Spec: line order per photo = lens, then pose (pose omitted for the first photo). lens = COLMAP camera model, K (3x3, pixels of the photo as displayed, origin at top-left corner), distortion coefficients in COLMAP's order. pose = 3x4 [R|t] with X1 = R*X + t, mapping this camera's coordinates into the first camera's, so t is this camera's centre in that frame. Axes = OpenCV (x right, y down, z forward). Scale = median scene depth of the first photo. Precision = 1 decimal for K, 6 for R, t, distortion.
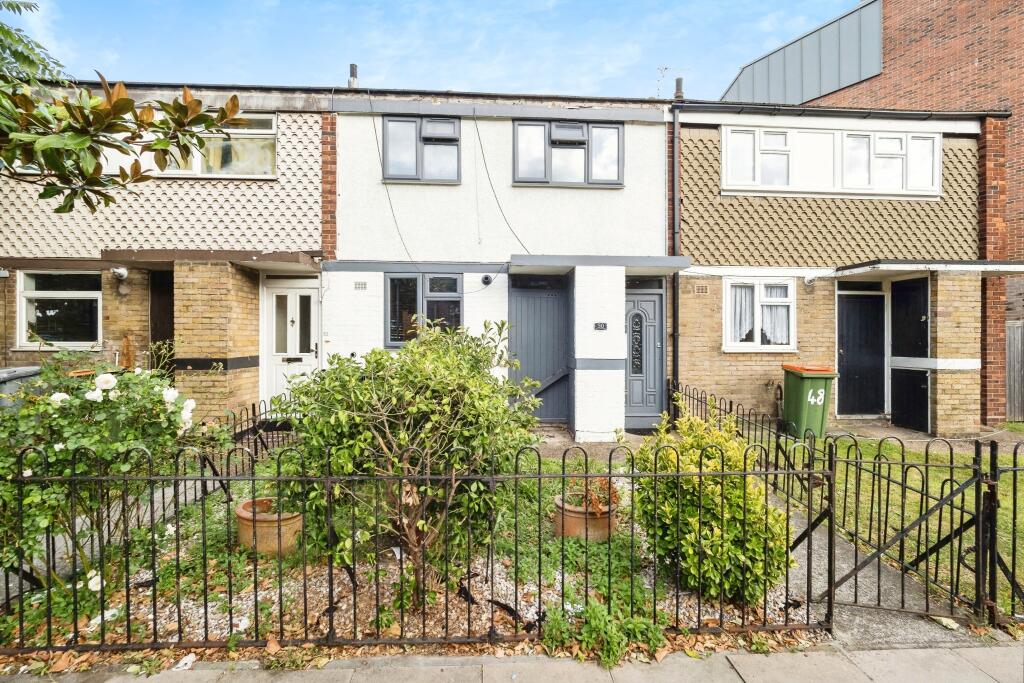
lens RADIAL K [[415.6, 0, 512.1], [0, 415.6, 347.1], [0, 0, 1]] dist [-0.003480, -0.000536]
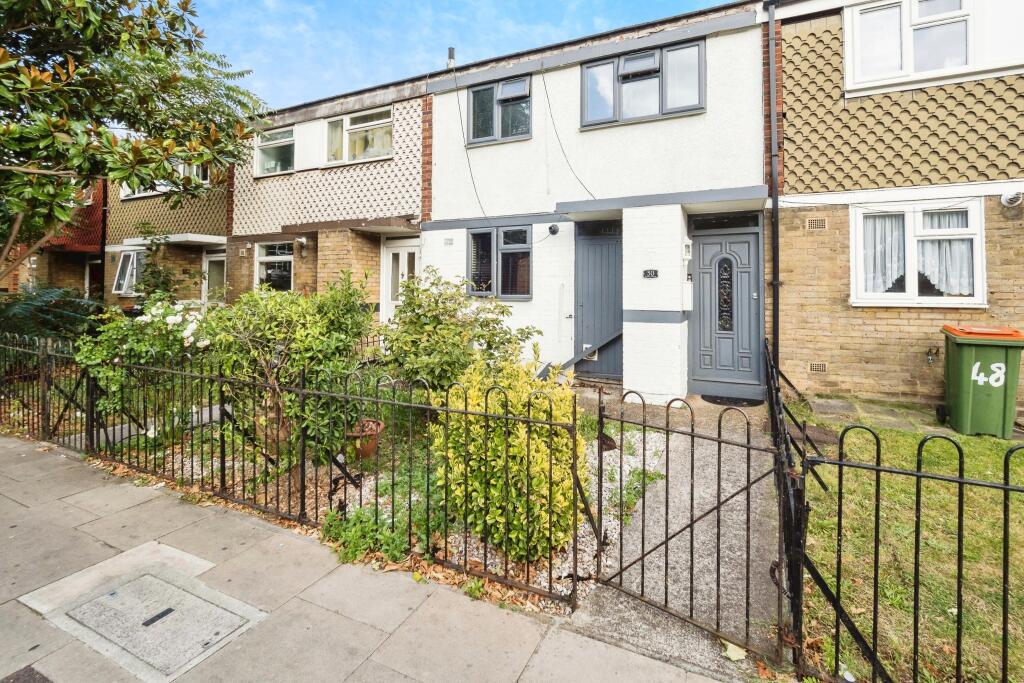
lens RADIAL K [[439.4, 0, 508.6], [0, 439.4, 287.0], [0, 0, 1]] dist [0.000466, -0.003188]
pose [[0.890890, -0.004147, -0.454200, 0.318871], [-0.007999, 0.999660, -0.024817, 0.002875], [0.454149, 0.025742, 0.890554, 0.017451]]
